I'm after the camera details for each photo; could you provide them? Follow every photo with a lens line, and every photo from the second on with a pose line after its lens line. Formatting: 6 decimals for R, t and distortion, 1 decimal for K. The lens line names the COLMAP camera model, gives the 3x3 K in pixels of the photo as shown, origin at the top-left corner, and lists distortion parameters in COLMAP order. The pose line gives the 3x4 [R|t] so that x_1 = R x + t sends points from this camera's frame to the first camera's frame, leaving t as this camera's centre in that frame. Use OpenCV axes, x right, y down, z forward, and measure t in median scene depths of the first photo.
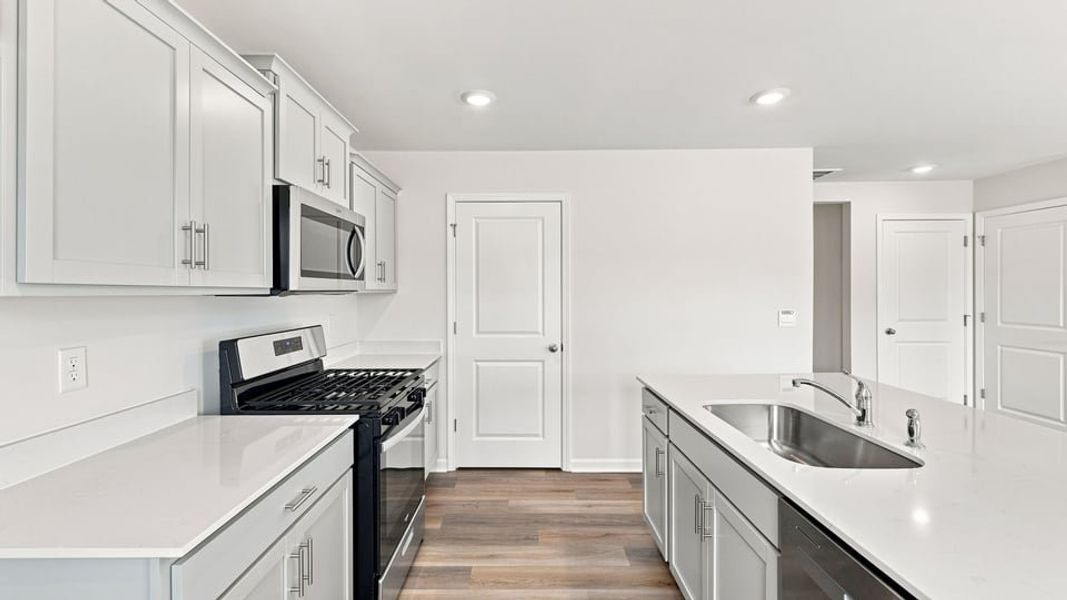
lens RADIAL K [[451.5, 0, 527.8], [0, 451.5, 292.3], [0, 0, 1]] dist [0.002160, -0.000408]
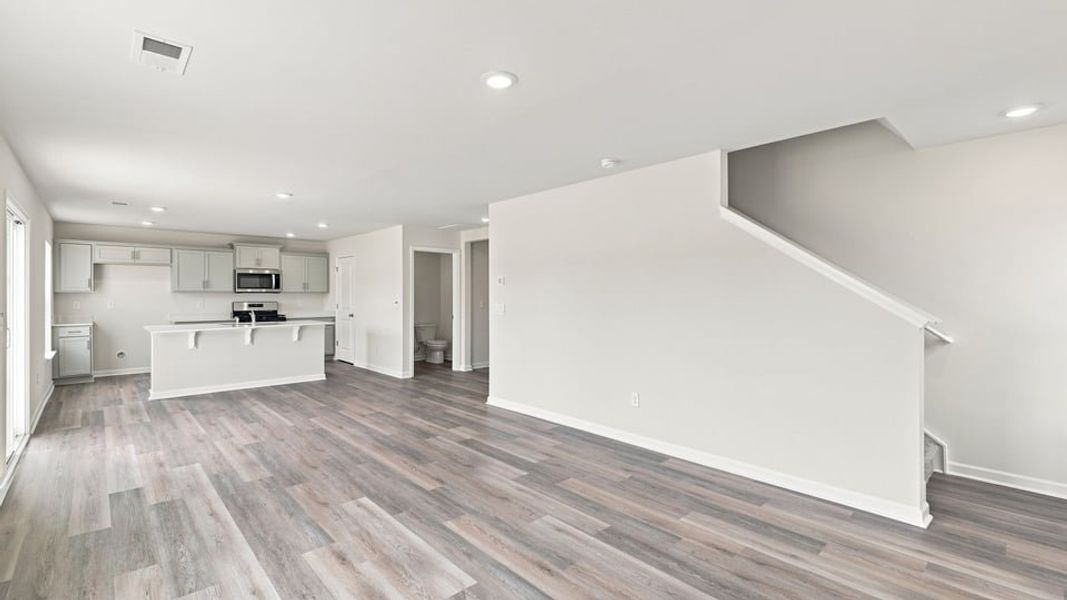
lens RADIAL K [[460.5, 0, 525.0], [0, 460.5, 294.3], [0, 0, 1]] dist [0.003325, -0.000156]
pose [[0.683672, 0.001736, -0.729787, 3.429052], [-0.005870, 0.999978, -0.003120, 0.013790], [0.729766, 0.006417, 0.683667, -0.058654]]
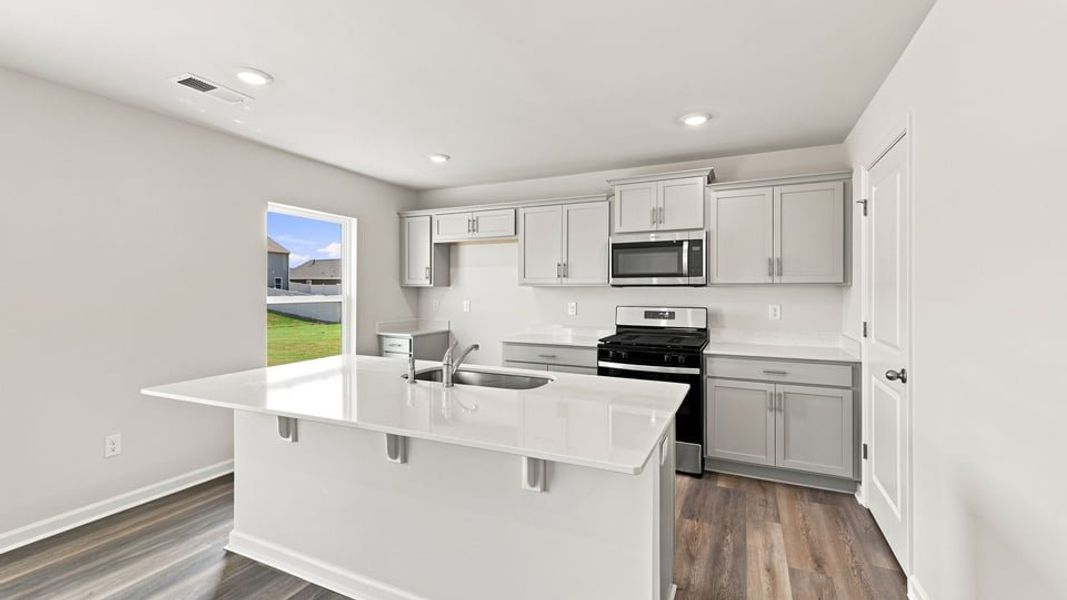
lens RADIAL K [[460.5, 0, 525.0], [0, 460.5, 294.3], [0, 0, 1]] dist [0.003325, -0.000156]
pose [[-0.431759, 0.010041, -0.901933, 1.117891], [-0.005302, 0.999893, 0.013669, 0.010732], [0.901974, 0.010683, -0.431659, 1.081228]]
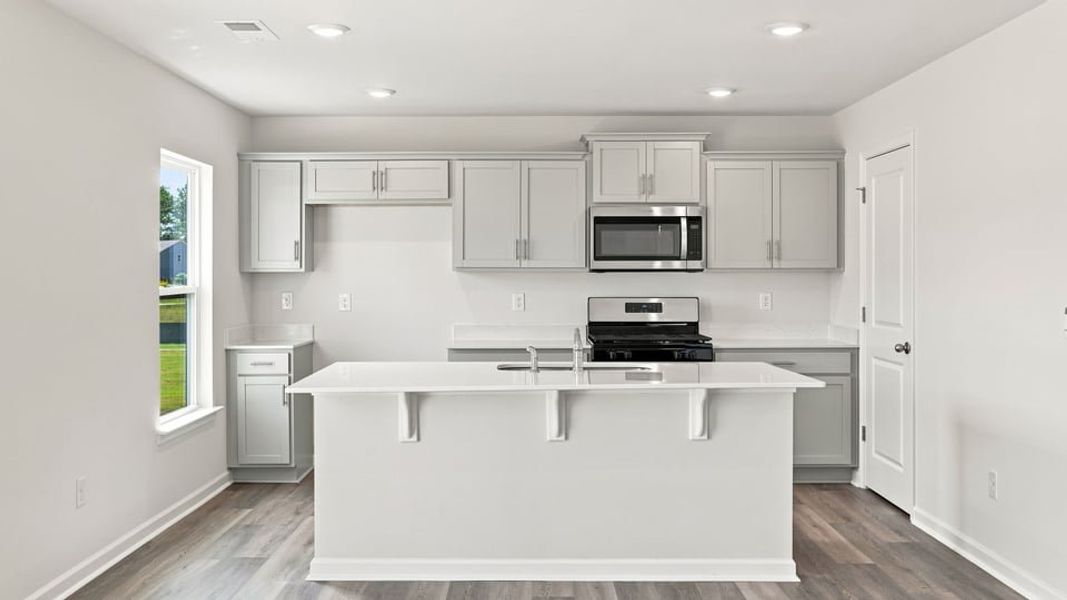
lens RADIAL K [[1032.5, 0, 533.5], [0, 1032.5, 300.0], [0, 0, 1]] dist [-0.061063, 0.005344]
pose [[-0.001991, 0.025270, -0.999679, 2.269555], [-0.003648, 0.999674, 0.025277, 0.010340], [0.999991, 0.003697, -0.001898, 0.541368]]
